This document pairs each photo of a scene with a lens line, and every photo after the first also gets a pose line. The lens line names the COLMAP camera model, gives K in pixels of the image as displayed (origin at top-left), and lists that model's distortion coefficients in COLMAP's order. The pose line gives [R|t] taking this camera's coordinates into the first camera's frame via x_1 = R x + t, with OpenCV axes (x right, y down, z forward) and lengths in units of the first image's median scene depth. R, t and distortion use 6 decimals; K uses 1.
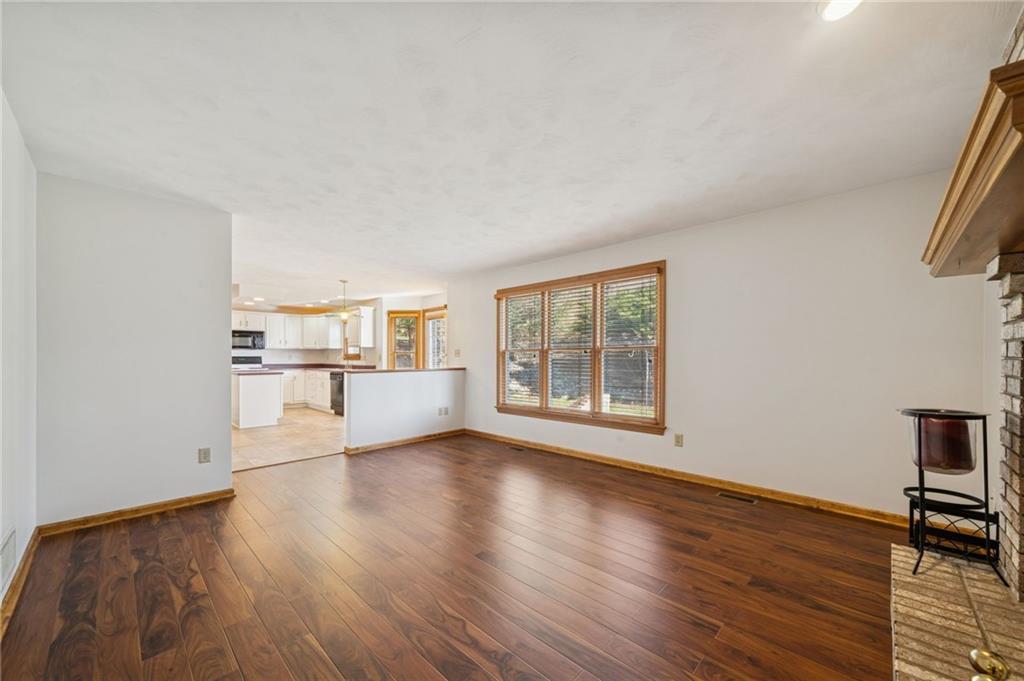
lens RADIAL K [[374.9, 0, 511.7], [0, 374.9, 355.4], [0, 0, 1]] dist [-0.009621, 0.000525]
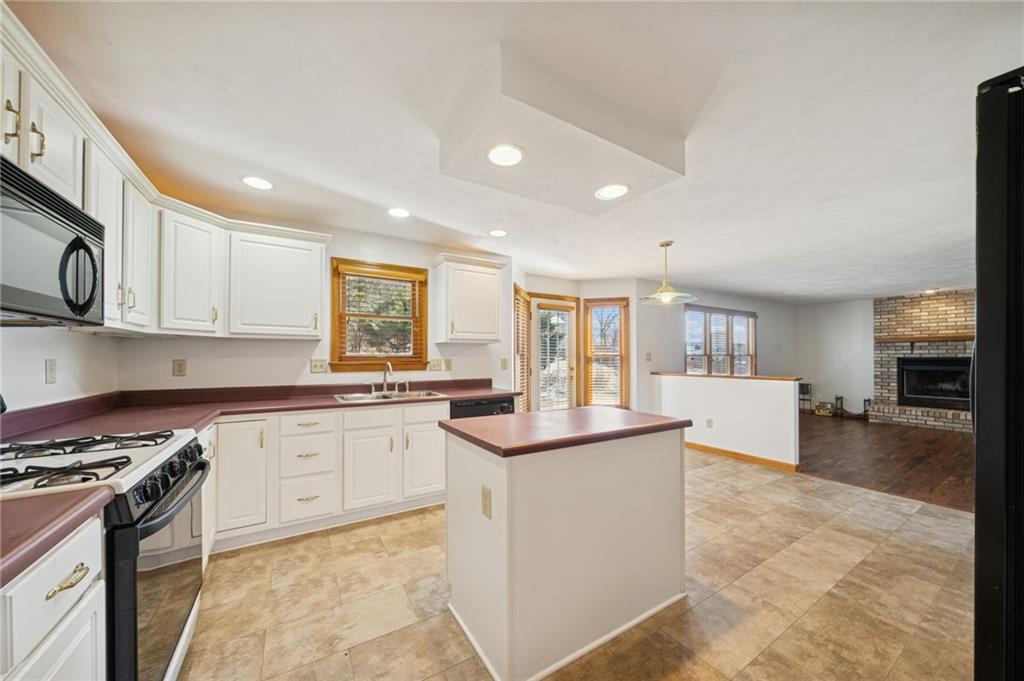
lens RADIAL K [[351.0, 0, 510.7], [0, 351.0, 357.3], [0, 0, 1]] dist [-0.003059, -0.000194]
pose [[0.260099, -0.001449, 0.965581, -0.756082], [-0.006753, 0.999972, 0.003320, -0.004652], [-0.965558, -0.007384, 0.260082, 0.759542]]
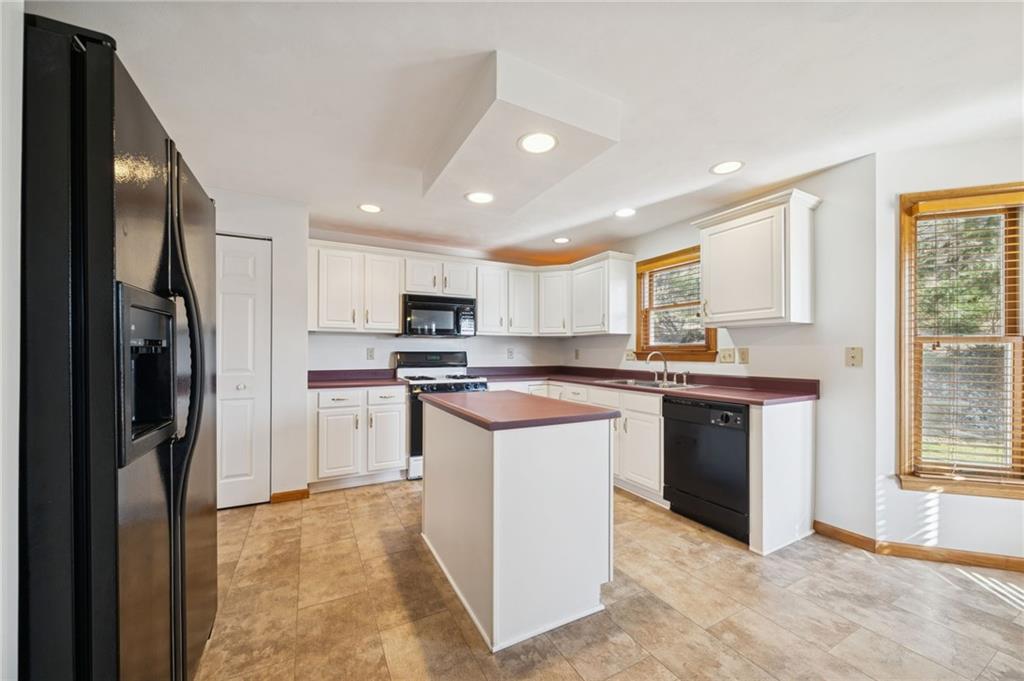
lens RADIAL K [[374.9, 0, 508.6], [0, 374.9, 352.4], [0, 0, 1]] dist [-0.009621, 0.000525]
pose [[0.949233, -0.001630, -0.314571, -0.465158], [0.004428, 0.999957, 0.008182, -0.000680], [0.314544, -0.009160, 0.949199, 0.553481]]
